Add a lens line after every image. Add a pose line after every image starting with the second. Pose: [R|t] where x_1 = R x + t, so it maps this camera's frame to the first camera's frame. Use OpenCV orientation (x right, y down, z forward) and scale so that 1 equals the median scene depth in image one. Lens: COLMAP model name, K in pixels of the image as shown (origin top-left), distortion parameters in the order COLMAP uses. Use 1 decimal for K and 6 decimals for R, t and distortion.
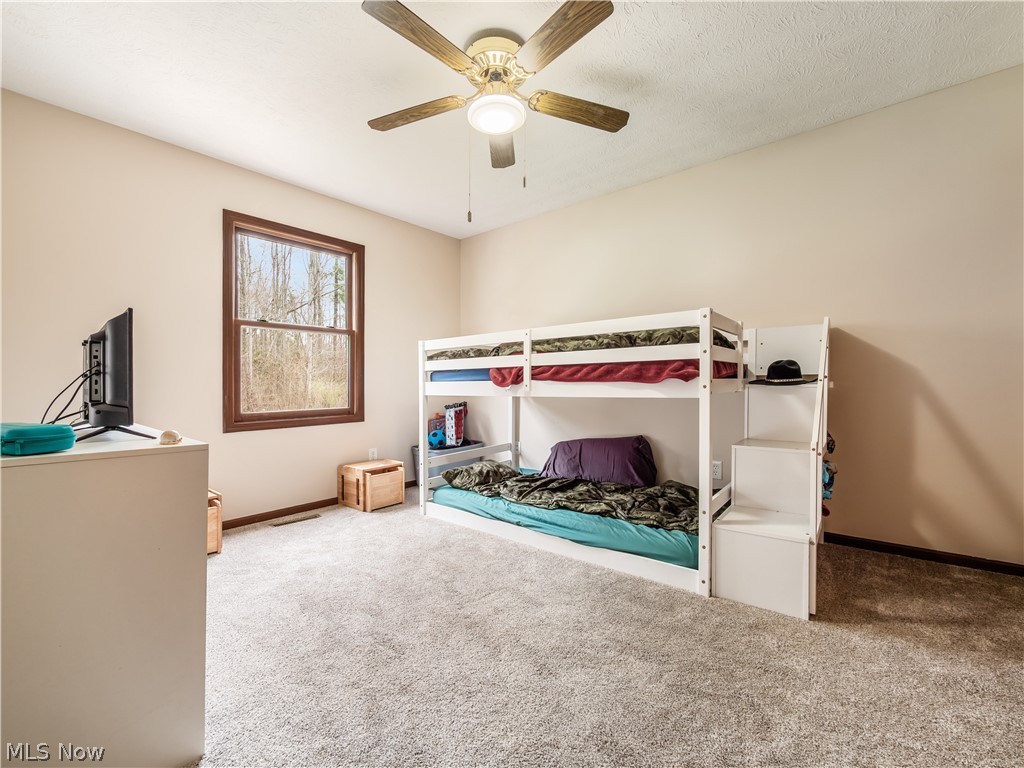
lens RADIAL K [[446.6, 0, 512.0], [0, 446.6, 384.0], [0, 0, 1]] dist [-0.004710, -0.000809]
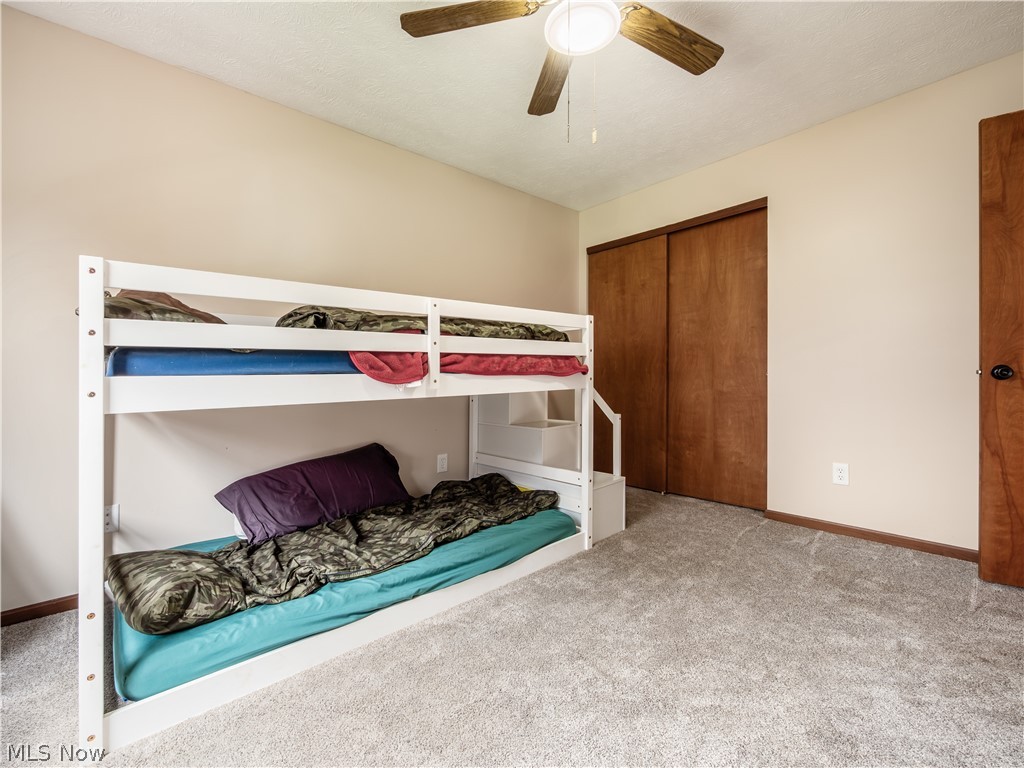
lens RADIAL K [[446.6, 0, 512.0], [0, 446.6, 384.0], [0, 0, 1]] dist [-0.004710, -0.000809]
pose [[0.123994, -0.007543, 0.992254, -0.635367], [0.020920, 0.999769, 0.004986, 0.007639], [-0.992062, 0.020139, 0.124124, 0.807172]]
